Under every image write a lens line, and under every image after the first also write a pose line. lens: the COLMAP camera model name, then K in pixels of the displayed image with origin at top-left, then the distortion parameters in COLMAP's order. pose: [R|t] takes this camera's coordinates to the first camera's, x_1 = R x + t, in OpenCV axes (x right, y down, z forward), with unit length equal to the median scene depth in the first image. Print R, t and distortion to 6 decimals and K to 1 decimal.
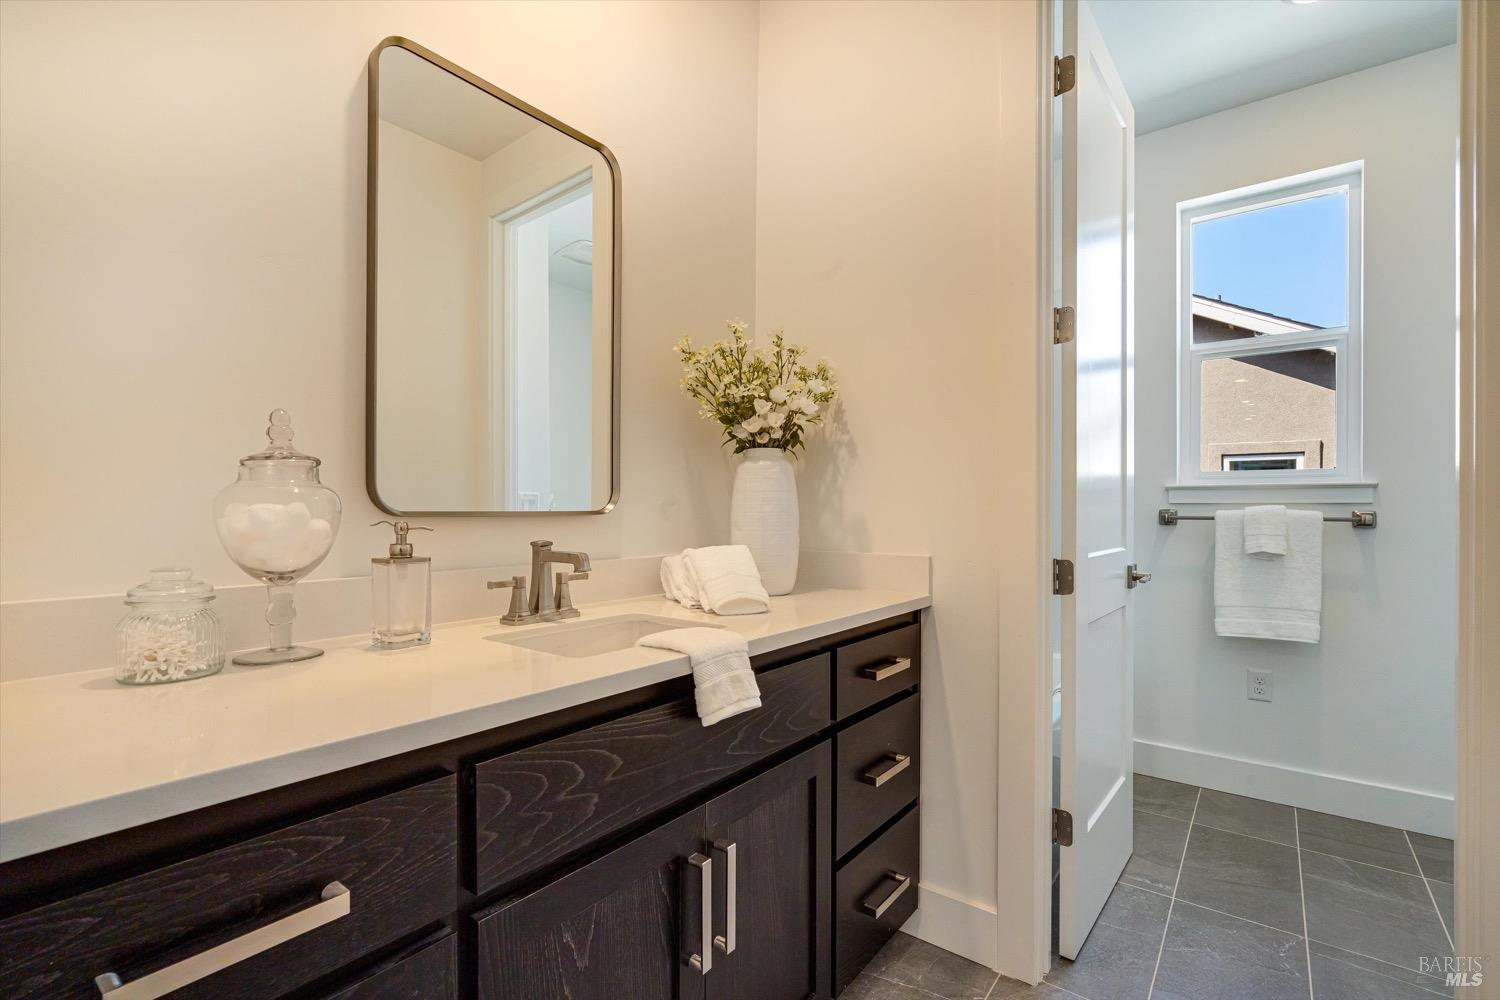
lens RADIAL K [[673.2, 0, 757.1], [0, 673.2, 498.0], [0, 0, 1]] dist [-0.001132, 0.000156]
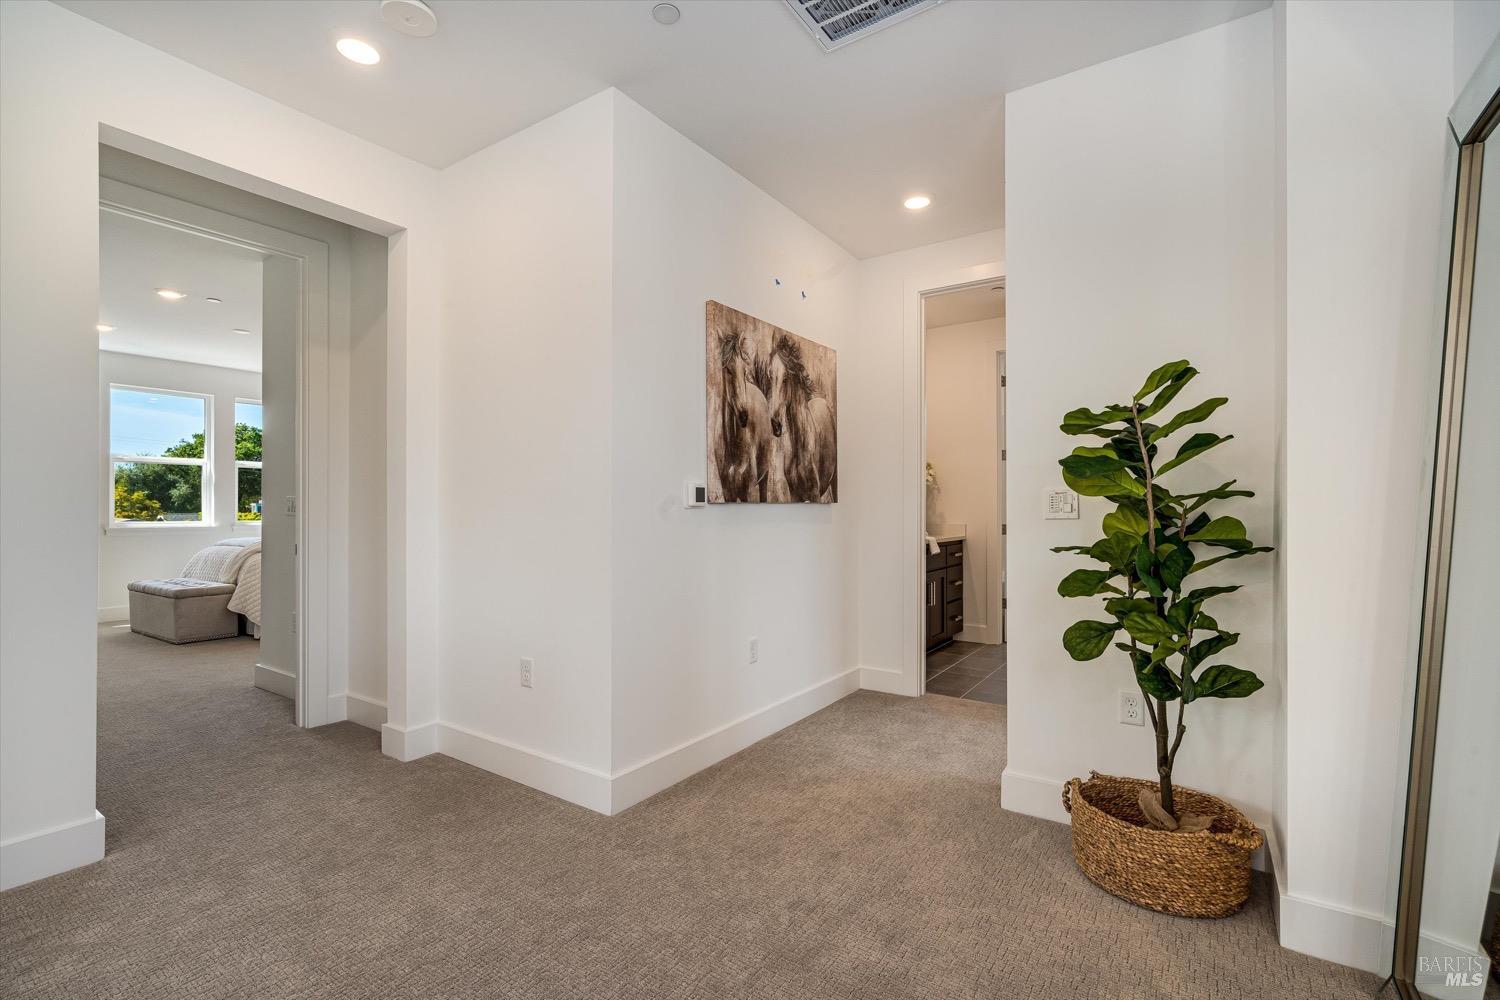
lens RADIAL K [[673.2, 0, 757.1], [0, 673.2, 498.0], [0, 0, 1]] dist [-0.001132, 0.000156]
pose [[0.997100, -0.003763, 0.076005, -1.021047], [0.003913, 0.999991, -0.001827, -0.037882], [-0.075997, 0.002119, 0.997106, -2.240052]]
